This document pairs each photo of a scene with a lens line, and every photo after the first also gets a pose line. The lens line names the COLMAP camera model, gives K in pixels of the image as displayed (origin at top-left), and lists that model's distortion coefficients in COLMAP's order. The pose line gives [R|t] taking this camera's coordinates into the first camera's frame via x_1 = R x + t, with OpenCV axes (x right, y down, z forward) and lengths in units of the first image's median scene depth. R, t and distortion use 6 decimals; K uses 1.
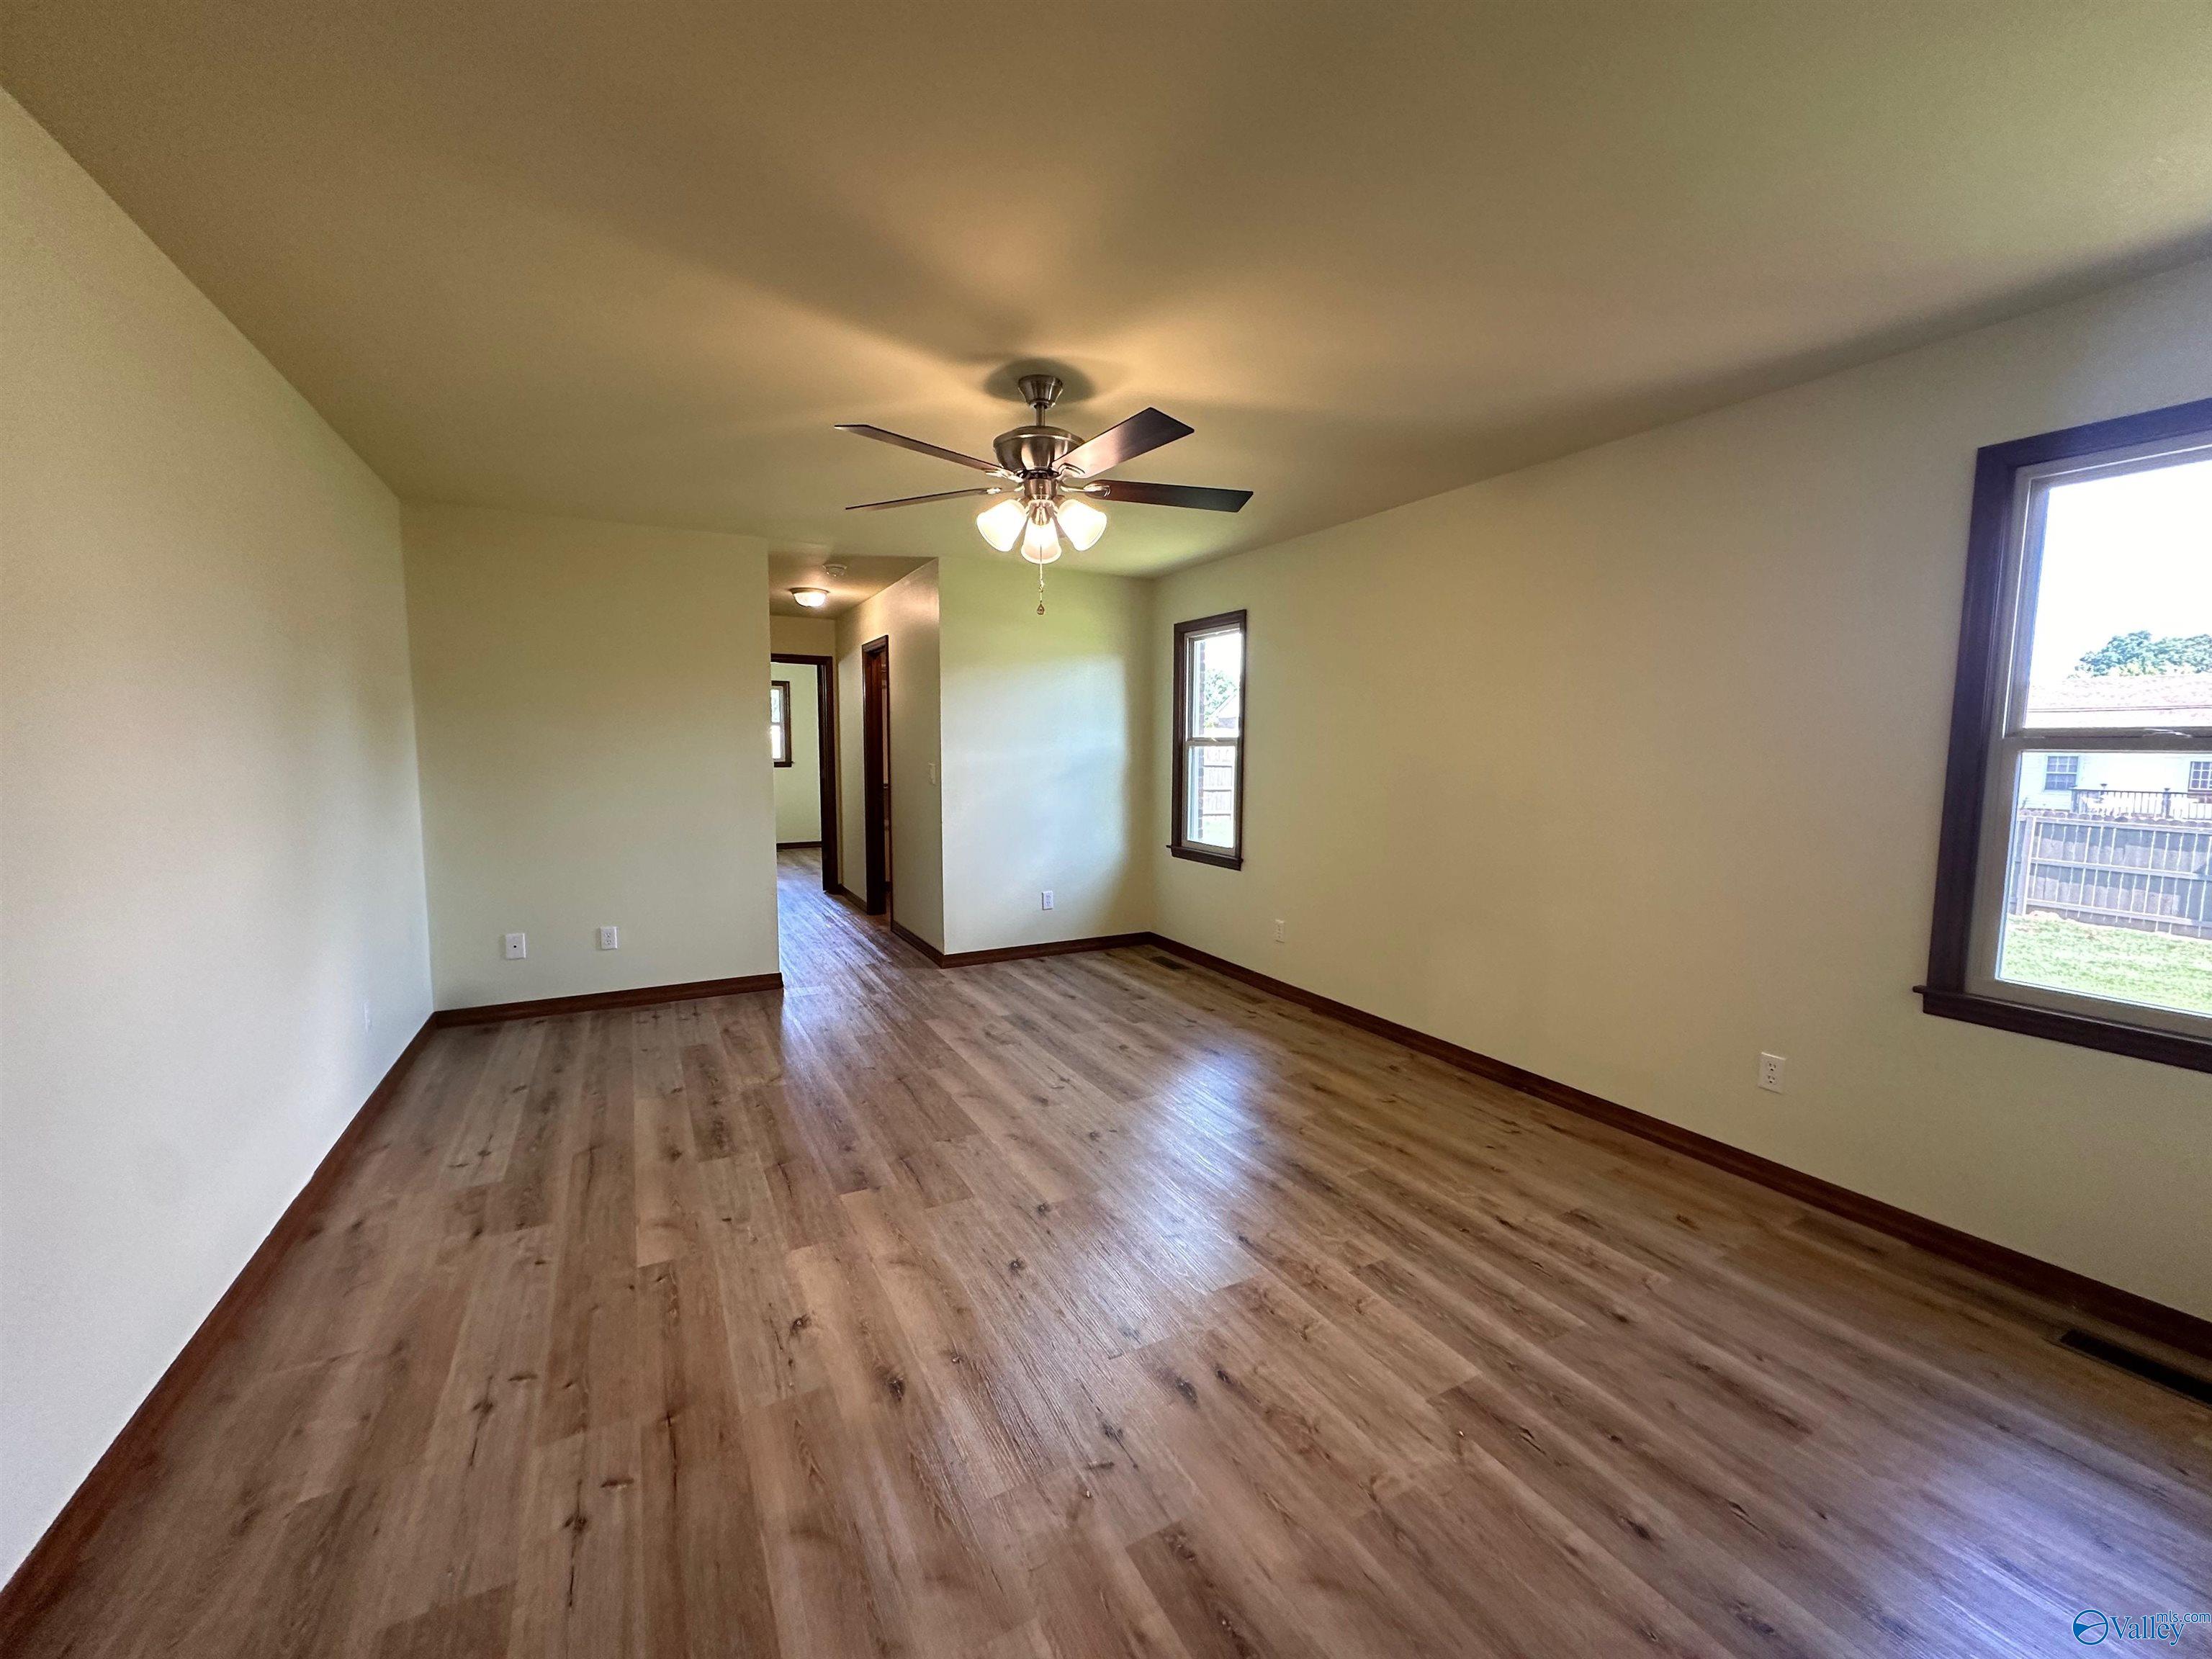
lens RADIAL K [[866.0, 0, 1087.6], [0, 866.0, 824.4], [0, 0, 1]] dist [0.000460, 0.004849]
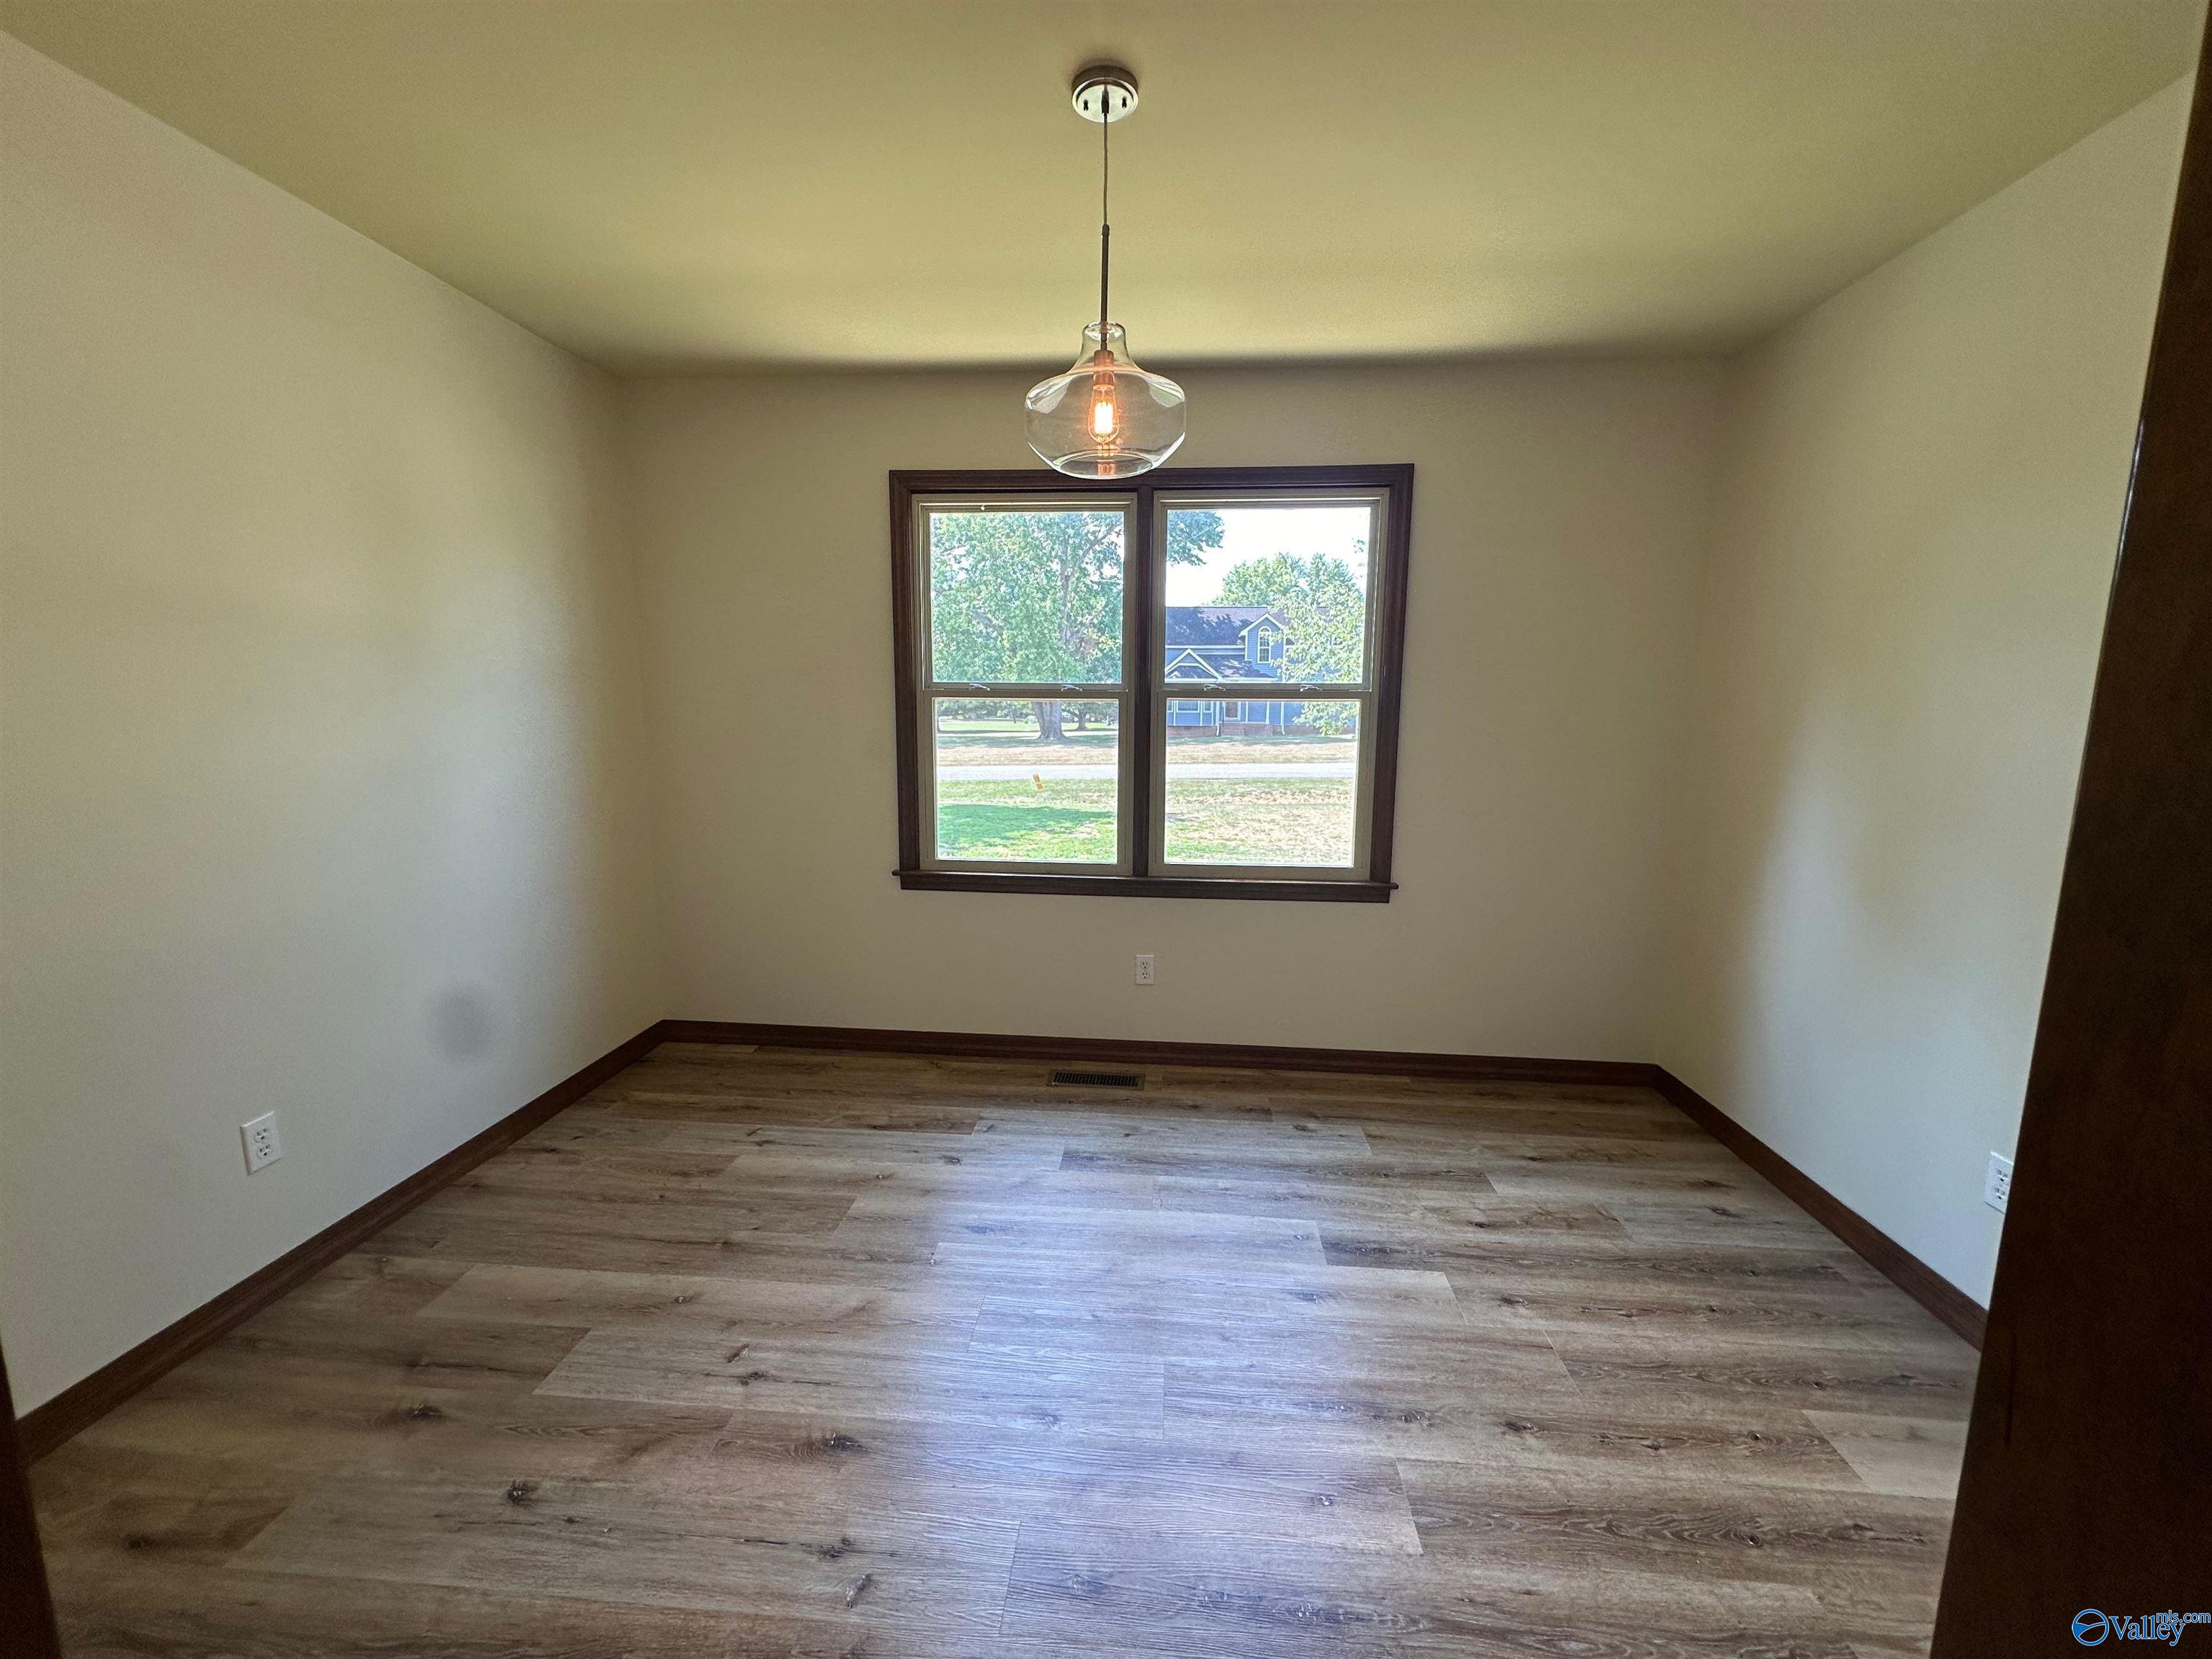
lens RADIAL K [[866.0, 0, 1087.6], [0, 866.0, 824.4], [0, 0, 1]] dist [0.000460, 0.004849]
pose [[0.543593, -0.124913, 0.830002, -0.328990], [0.074462, 0.992142, 0.100548, -0.058868], [-0.836039, 0.007146, 0.548623, 0.619270]]
